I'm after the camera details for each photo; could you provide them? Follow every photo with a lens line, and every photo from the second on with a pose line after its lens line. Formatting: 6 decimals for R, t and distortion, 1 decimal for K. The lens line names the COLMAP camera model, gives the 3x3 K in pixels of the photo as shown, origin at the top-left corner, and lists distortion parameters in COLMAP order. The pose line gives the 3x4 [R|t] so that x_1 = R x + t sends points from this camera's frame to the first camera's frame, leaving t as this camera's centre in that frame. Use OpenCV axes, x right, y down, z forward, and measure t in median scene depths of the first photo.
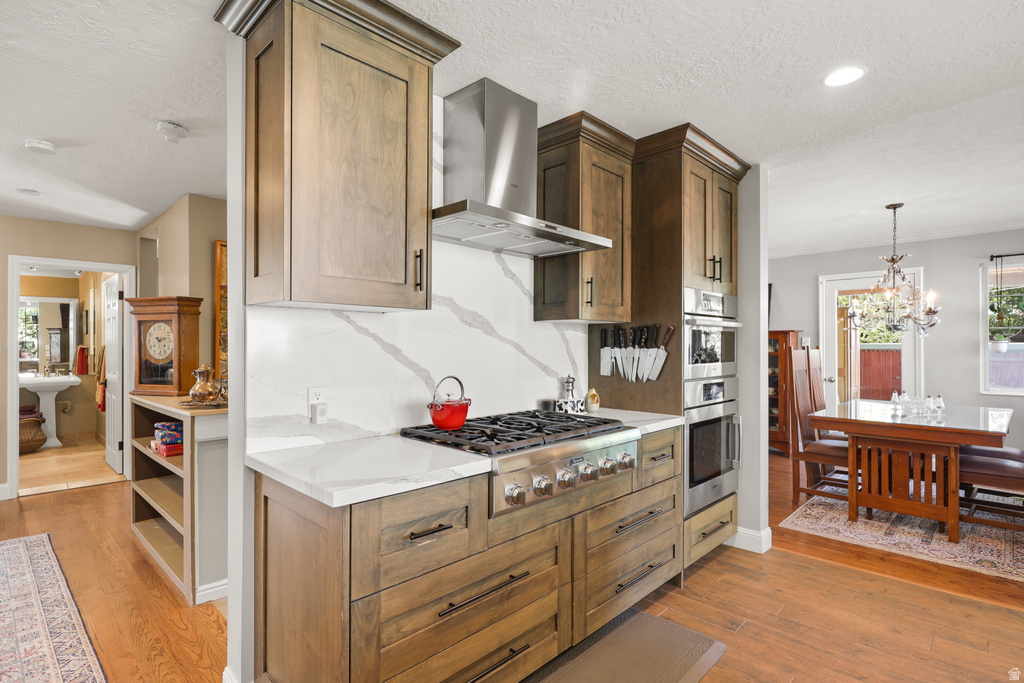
lens RADIAL K [[502.9, 0, 511.9], [0, 502.9, 343.5], [0, 0, 1]] dist [-0.002387, 0.001316]
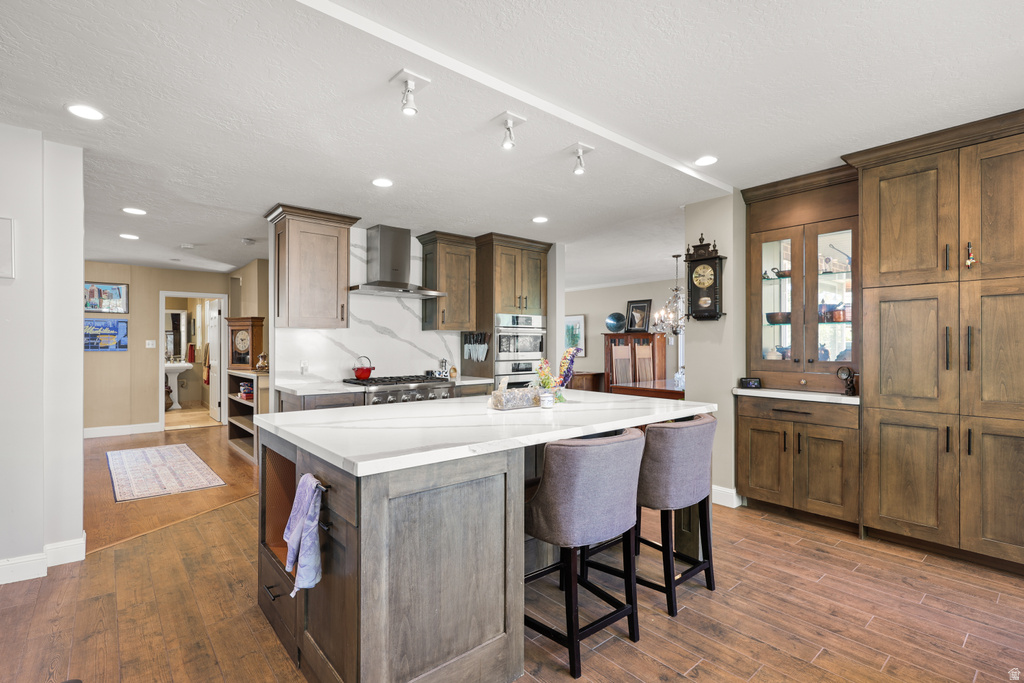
lens RADIAL K [[485.5, 0, 519.6], [0, 485.5, 342.9], [0, 0, 1]] dist [-0.003035, 0.000190]
pose [[0.996224, 0.000067, -0.086820, 0.537479], [0.000146, 0.999997, 0.002450, -0.000907], [0.086820, -0.002454, 0.996221, -0.786886]]
